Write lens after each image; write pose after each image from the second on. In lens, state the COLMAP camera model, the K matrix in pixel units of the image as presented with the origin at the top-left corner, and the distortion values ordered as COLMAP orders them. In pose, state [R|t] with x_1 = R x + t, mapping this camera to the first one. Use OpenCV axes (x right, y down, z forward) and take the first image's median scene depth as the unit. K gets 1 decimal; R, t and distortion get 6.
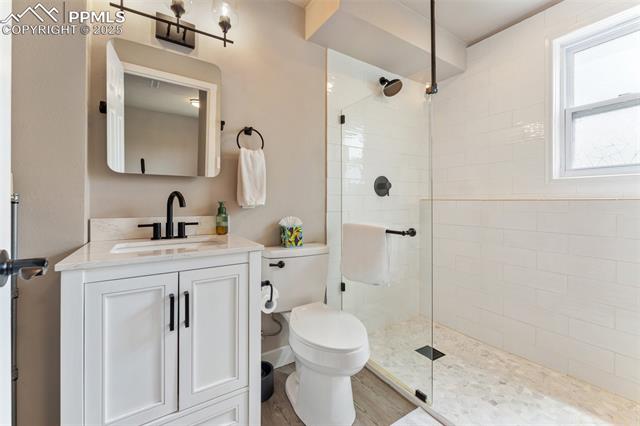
lens RADIAL K [[259.0, 0, 319.2], [0, 259.0, 210.6], [0, 0, 1]] dist [-0.000005, 0.000763]
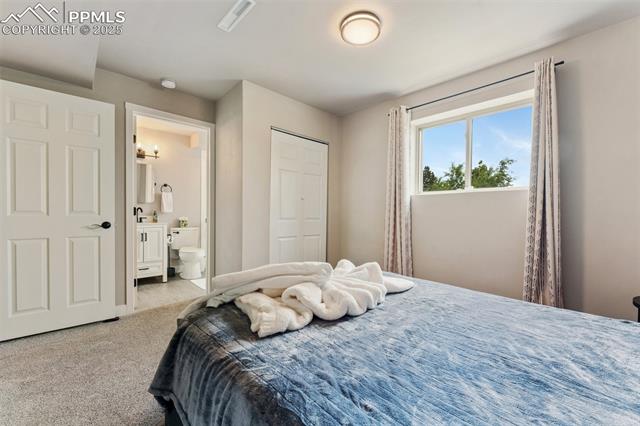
lens RADIAL K [[259.0, 0, 321.3], [0, 259.0, 218.6], [0, 0, 1]] dist [-0.000005, 0.000763]
pose [[0.977985, 0.001441, 0.208668, 0.824870], [-0.002423, 0.999987, 0.004450, 0.033692], [-0.208659, -0.004857, 0.977976, -2.186029]]
